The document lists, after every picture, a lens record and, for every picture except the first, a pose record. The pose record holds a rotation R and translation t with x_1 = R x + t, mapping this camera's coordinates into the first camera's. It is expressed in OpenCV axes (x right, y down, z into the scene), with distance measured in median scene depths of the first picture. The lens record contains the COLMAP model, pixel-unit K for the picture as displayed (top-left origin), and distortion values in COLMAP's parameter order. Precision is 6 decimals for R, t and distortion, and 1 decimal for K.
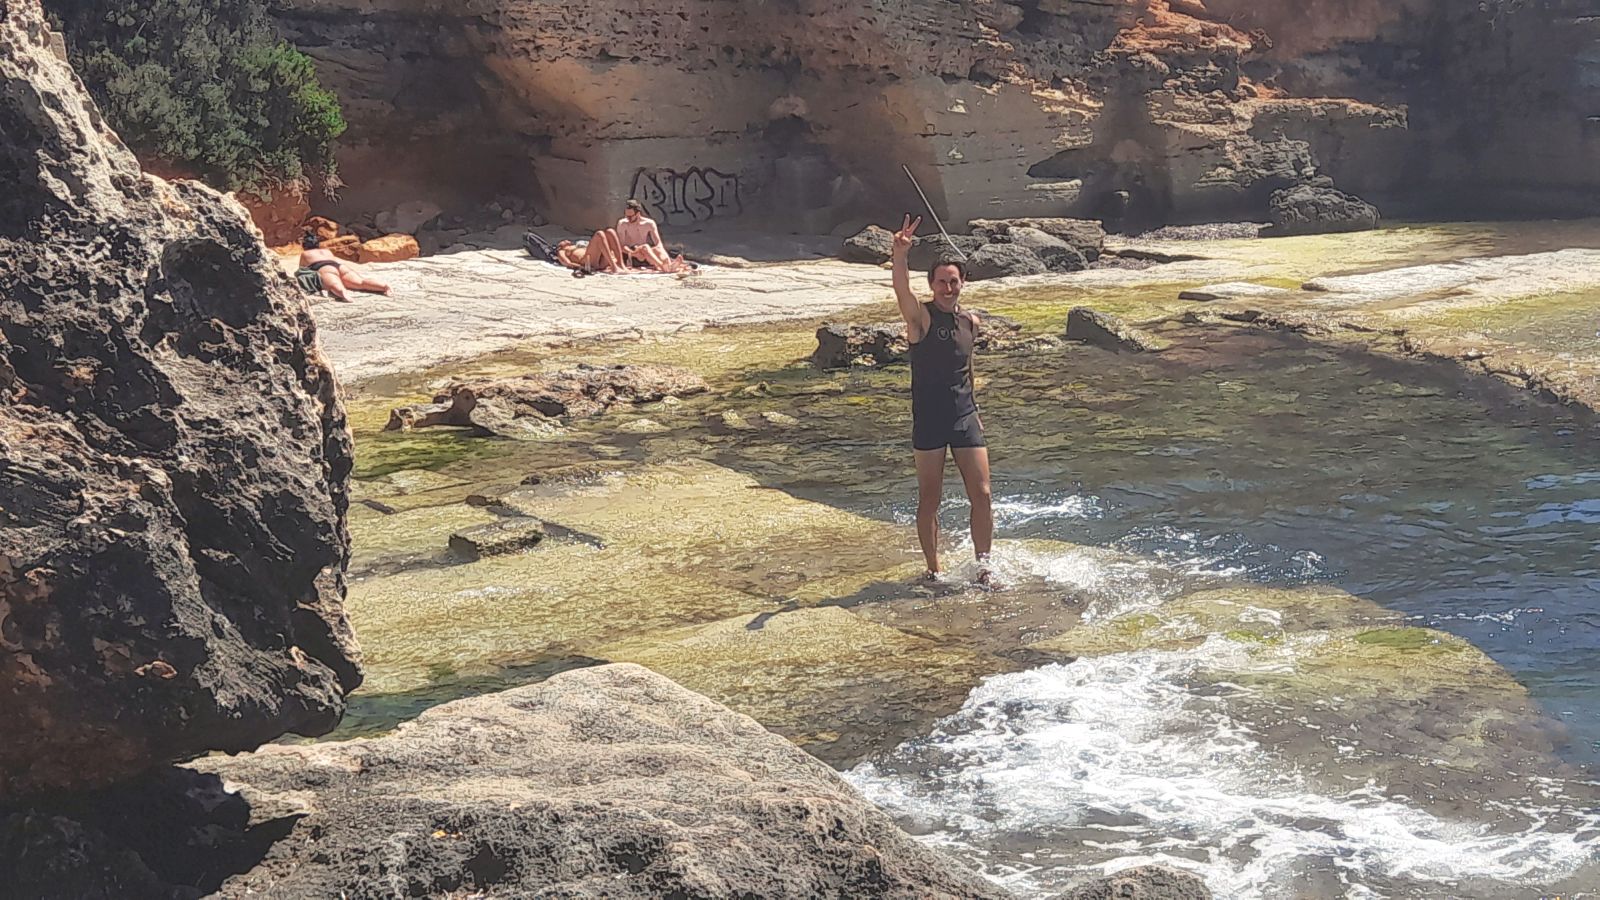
lens RADIAL K [[2296.6, 0, 799.4], [0, 2296.6, 496.1], [0, 0, 1]] dist [0.105841, -0.106062]
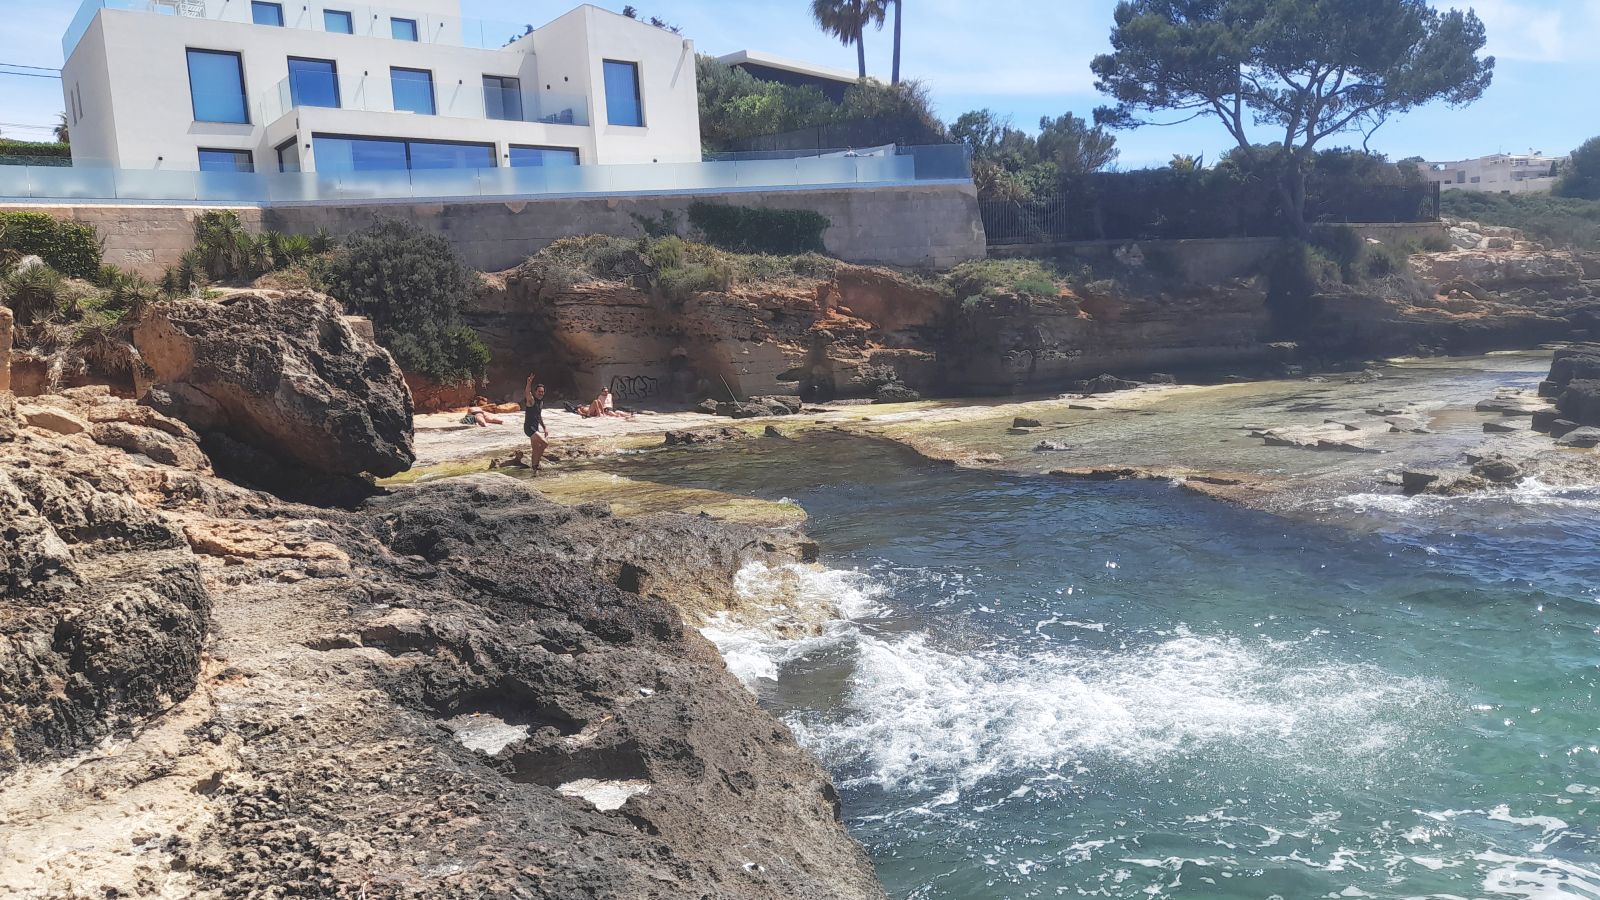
lens RADIAL K [[1156.3, 0, 800.0], [0, 1156.3, 450.0], [0, 0, 1]] dist [0.096026, -0.099963]
pose [[0.999320, -0.004300, 0.036624, 0.085568], [0.007589, 0.995899, -0.090148, 0.049798], [-0.036086, 0.090365, 0.995255, -0.229489]]
